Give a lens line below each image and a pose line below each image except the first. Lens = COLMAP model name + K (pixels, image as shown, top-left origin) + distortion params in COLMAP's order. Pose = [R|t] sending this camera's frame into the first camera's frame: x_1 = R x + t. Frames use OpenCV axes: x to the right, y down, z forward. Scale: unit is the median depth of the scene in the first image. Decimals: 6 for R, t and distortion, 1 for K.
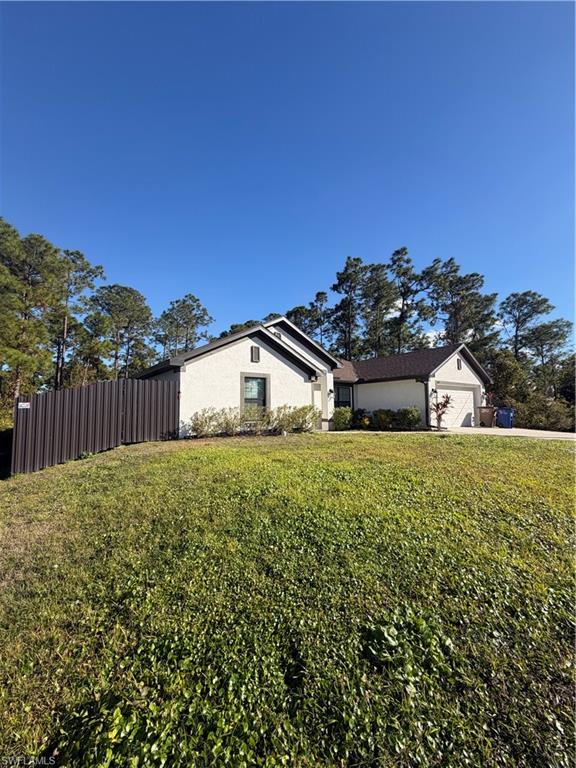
lens RADIAL K [[307.4, 0, 291.3], [0, 307.4, 381.9], [0, 0, 1]] dist [-0.002251, 0.000942]
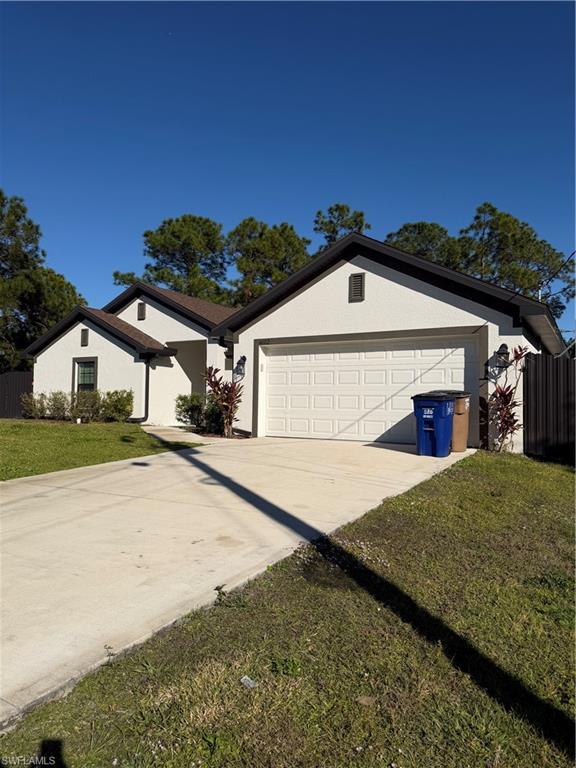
lens RADIAL K [[541.4, 0, 289.3], [0, 541.4, 387.0], [0, 0, 1]] dist [0.043234, -0.000065]
pose [[0.393279, -0.017801, -0.919247, 1.283899], [0.064766, 0.997865, 0.008385, 0.068602], [0.917135, -0.062833, 0.393592, 0.687212]]
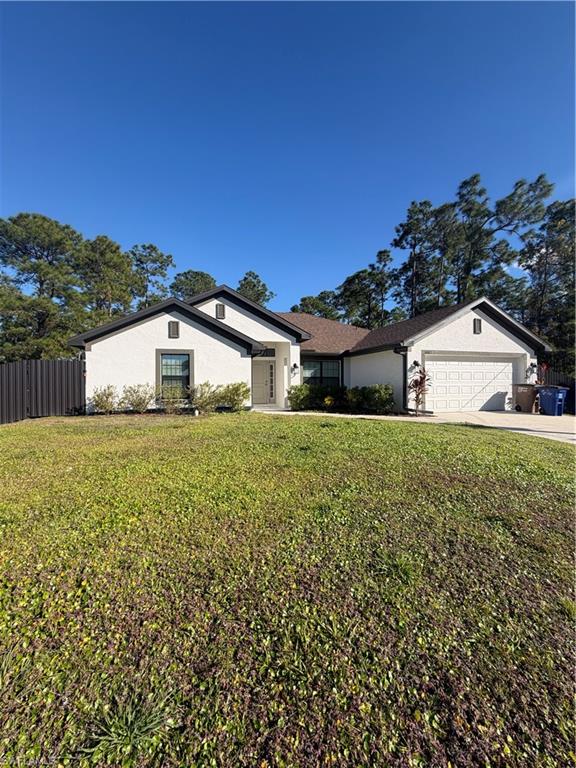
lens RADIAL K [[307.4, 0, 289.0], [0, 307.4, 382.6], [0, 0, 1]] dist [-0.002251, 0.000942]
pose [[0.937467, 0.003932, -0.348052, 0.418935], [0.026940, 0.996117, 0.083815, 0.002976], [0.347031, -0.087950, 0.933721, 0.163995]]
